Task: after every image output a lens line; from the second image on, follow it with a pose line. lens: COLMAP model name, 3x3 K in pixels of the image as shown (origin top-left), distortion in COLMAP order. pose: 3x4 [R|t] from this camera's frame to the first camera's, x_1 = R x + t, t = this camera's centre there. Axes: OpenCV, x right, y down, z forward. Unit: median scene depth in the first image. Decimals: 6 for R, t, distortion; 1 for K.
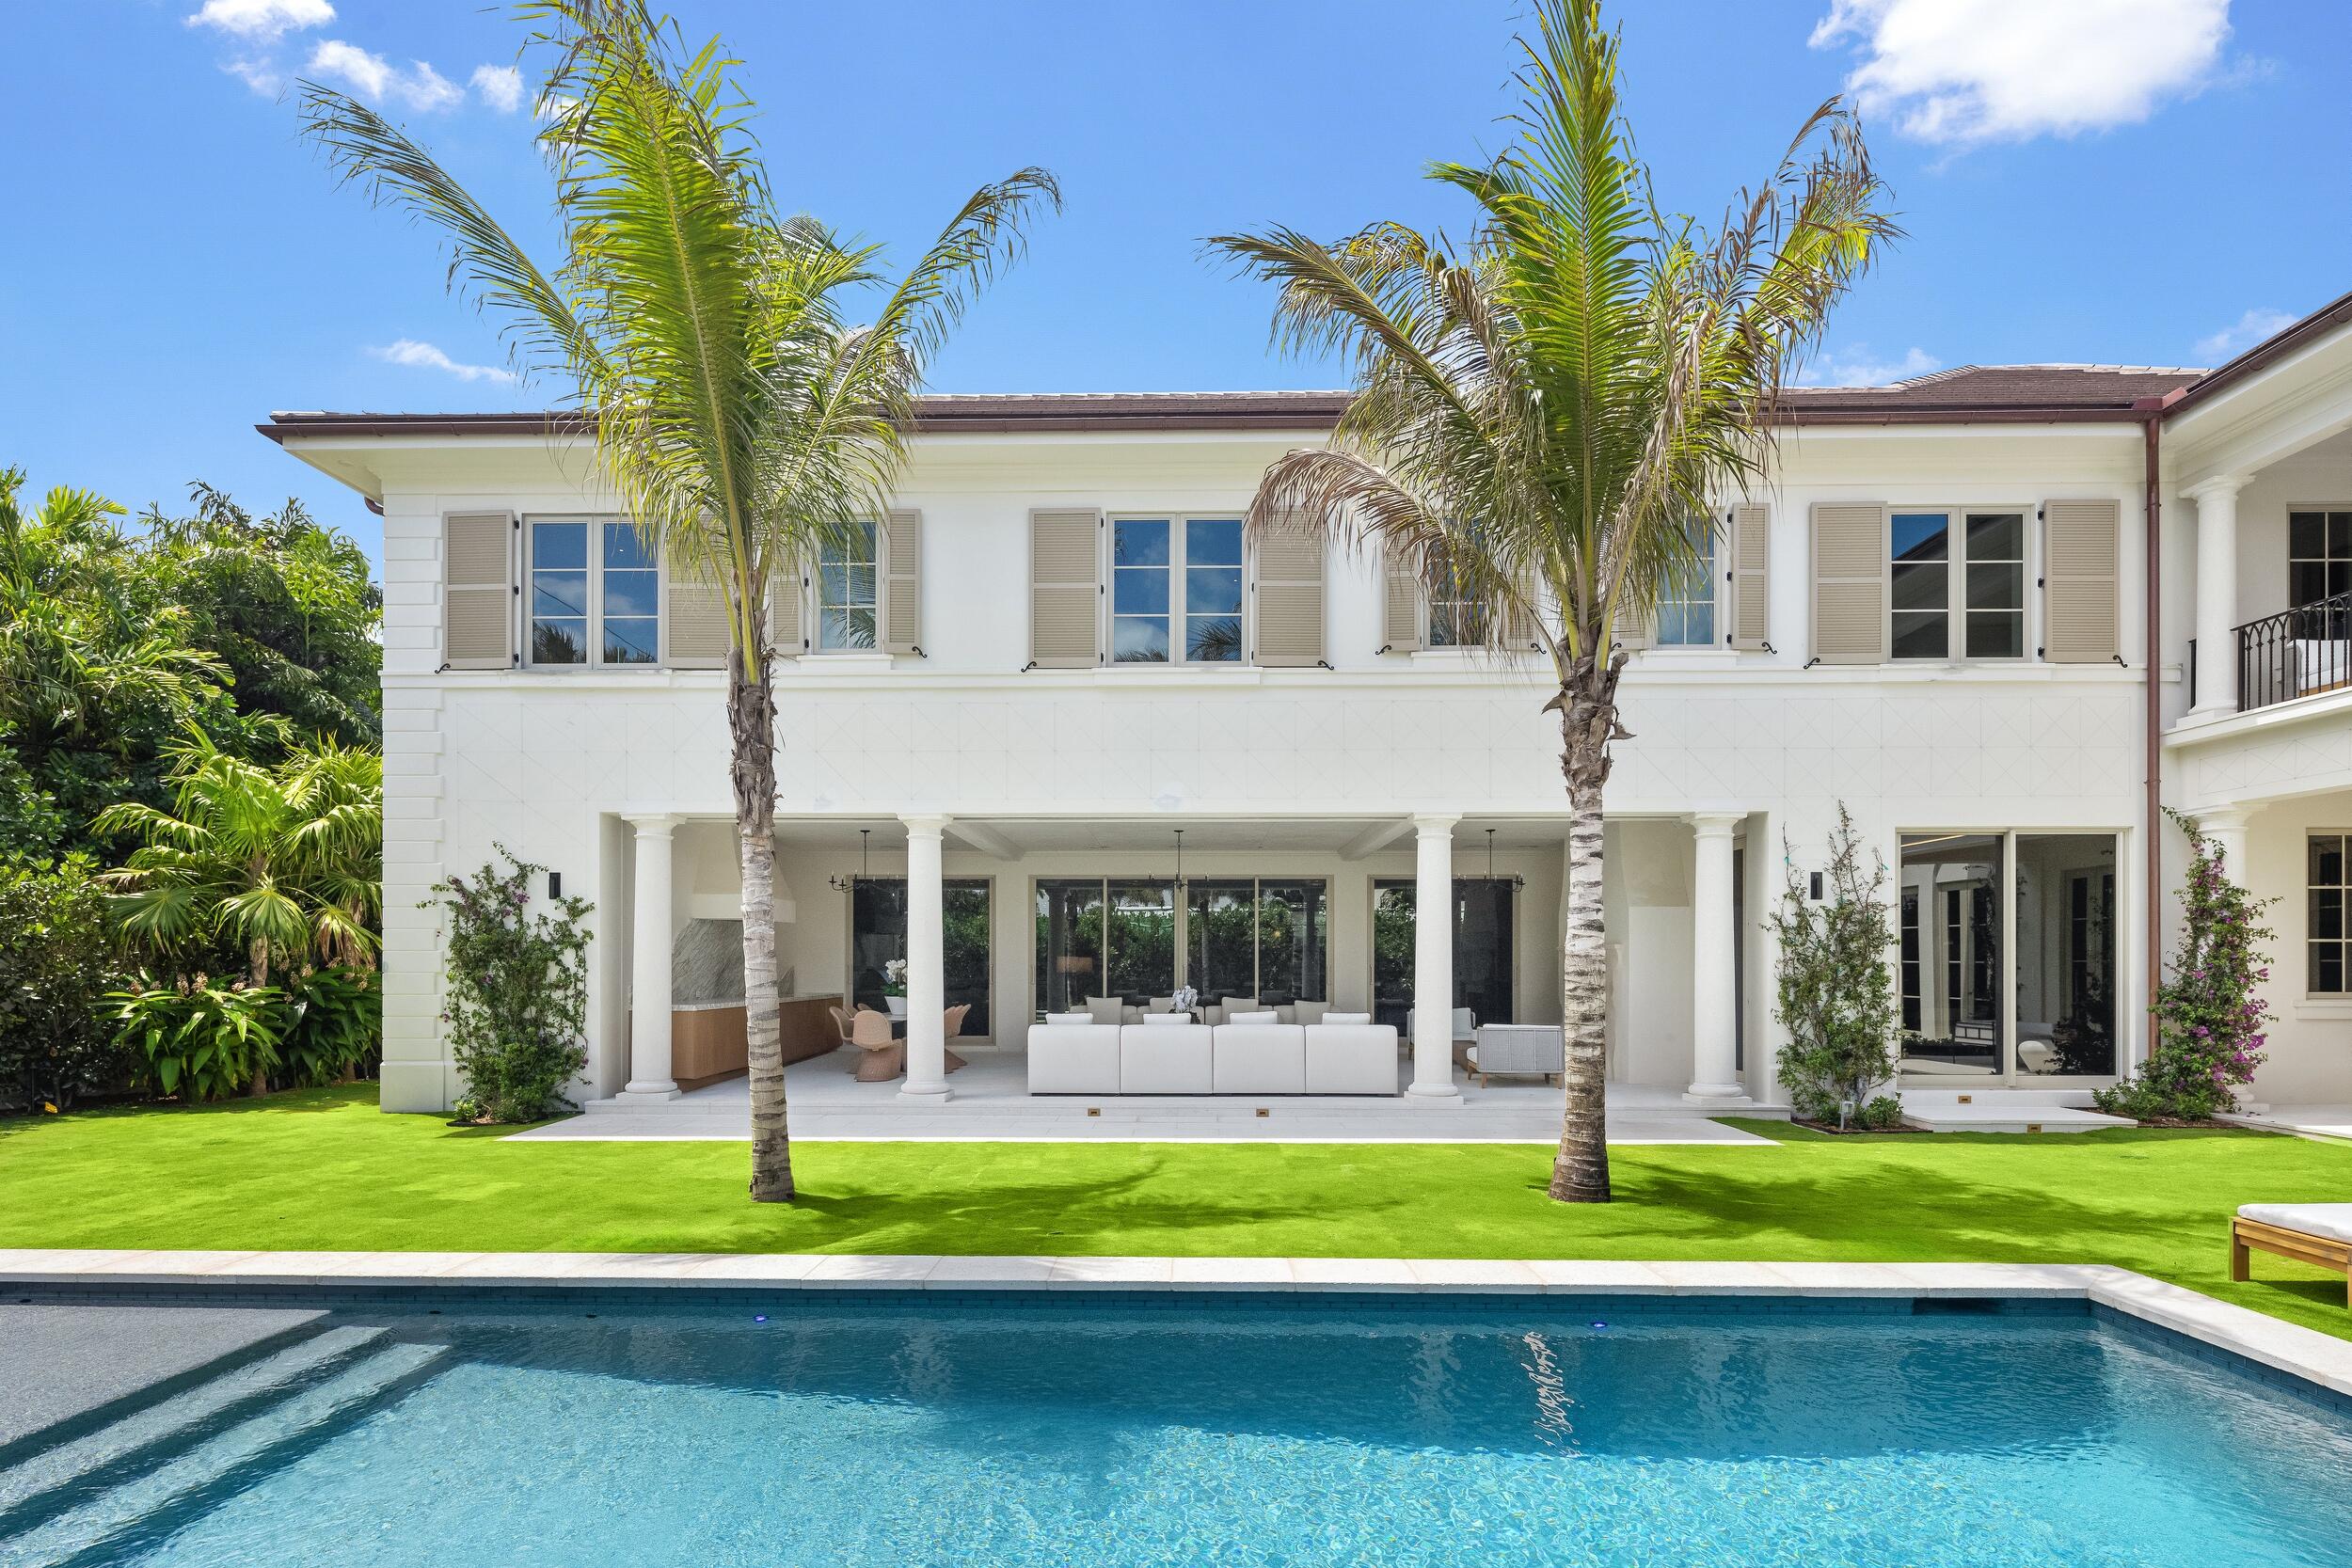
lens RADIAL K [[1130.3, 0, 1161.6], [0, 1130.3, 973.6], [0, 0, 1]] dist [0.001564, -0.000058]
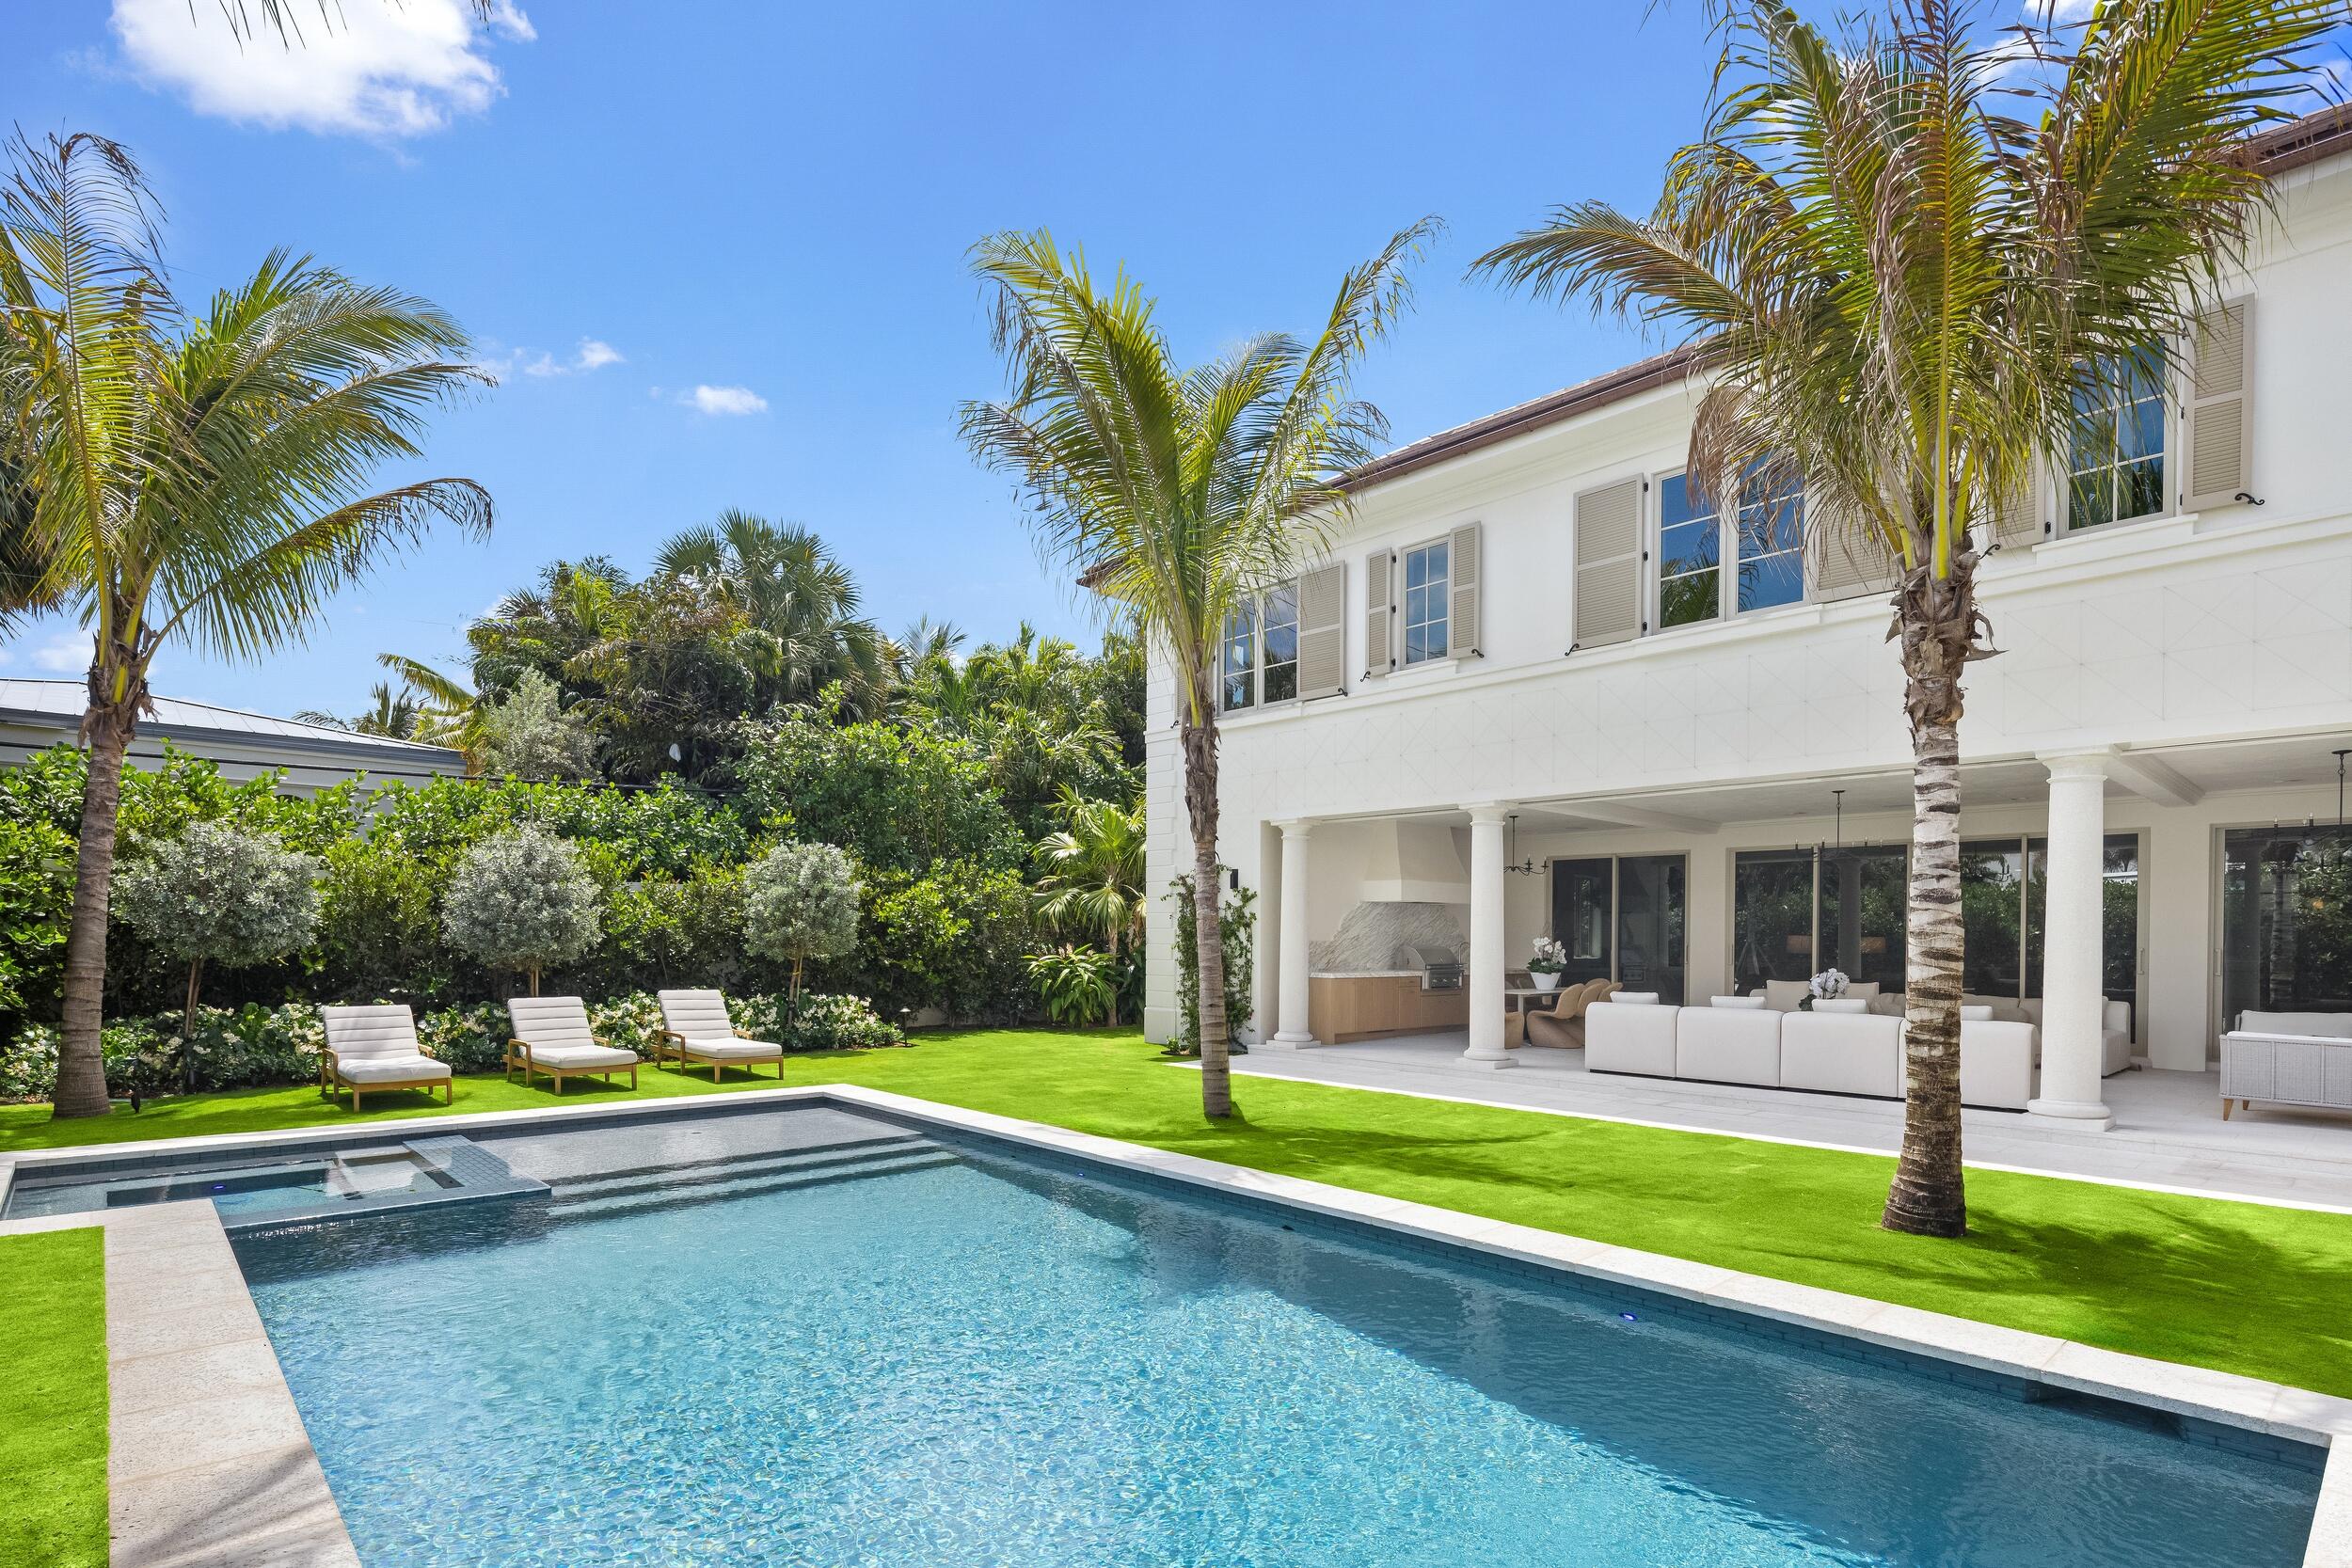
lens RADIAL K [[1156.7, 0, 1180.7], [0, 1156.7, 962.0], [0, 0, 1]] dist [0.002525, -0.000036]
pose [[0.696919, 0.019965, -0.716872, 0.387779], [-0.014678, 0.999800, 0.013576, 0.001032], [0.717000, 0.001061, 0.697072, 0.019918]]
